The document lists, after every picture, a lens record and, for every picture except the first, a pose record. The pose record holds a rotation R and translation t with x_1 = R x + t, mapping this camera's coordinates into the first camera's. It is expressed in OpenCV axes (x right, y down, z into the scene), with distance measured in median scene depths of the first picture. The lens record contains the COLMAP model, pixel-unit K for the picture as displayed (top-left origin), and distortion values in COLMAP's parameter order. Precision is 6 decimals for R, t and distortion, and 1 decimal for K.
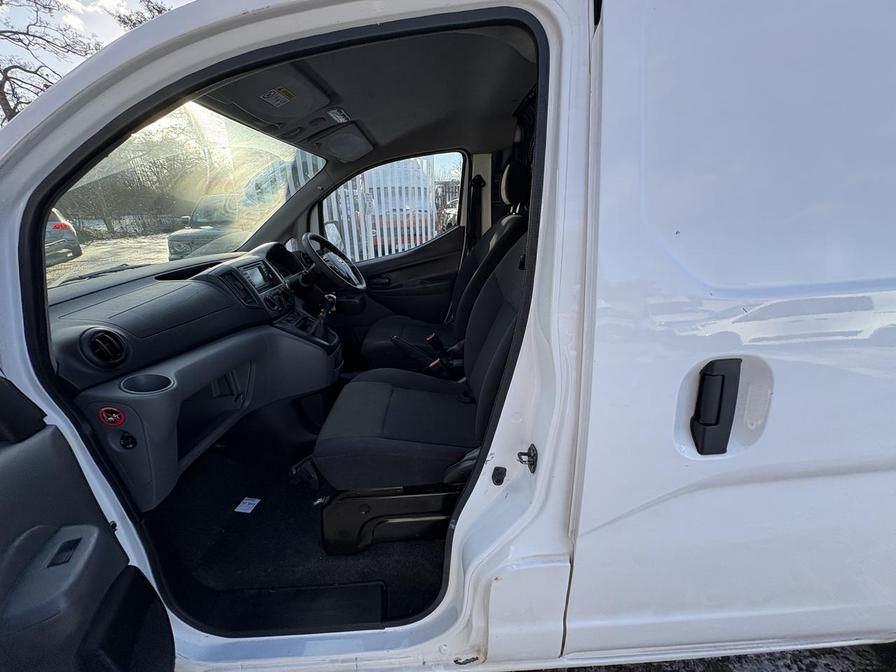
lens RADIAL K [[356.3, 0, 448.0], [0, 356.3, 336.0], [0, 0, 1]] dist [-0.000353, 0.000278]
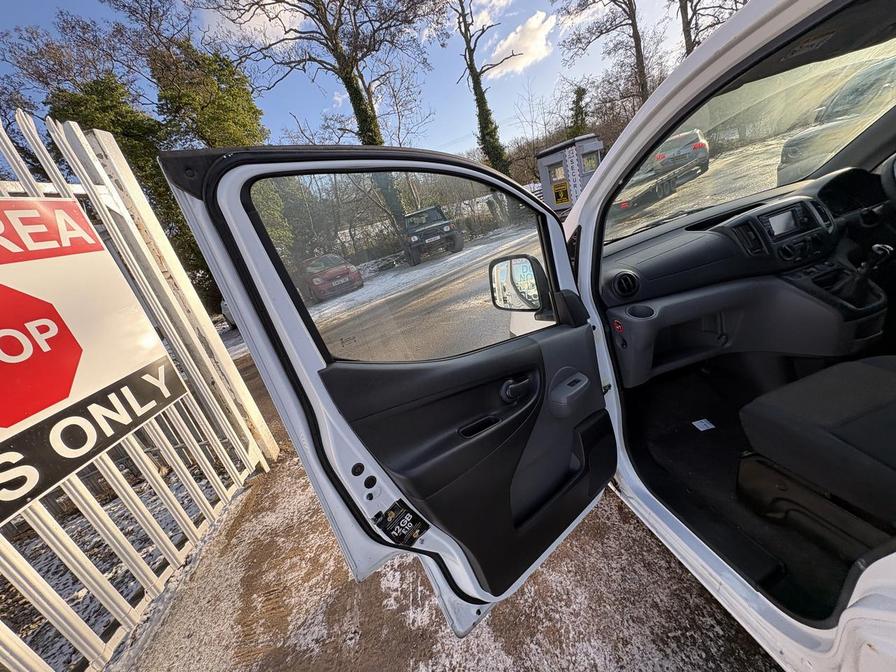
lens RADIAL K [[356.3, 0, 448.0], [0, 356.3, 336.0], [0, 0, 1]] dist [-0.000353, 0.000278]
pose [[0.177303, 0.300079, -0.937292, 0.308837], [-0.060714, 0.953902, 0.293912, -0.107425], [0.982282, 0.004795, 0.187349, -0.067515]]
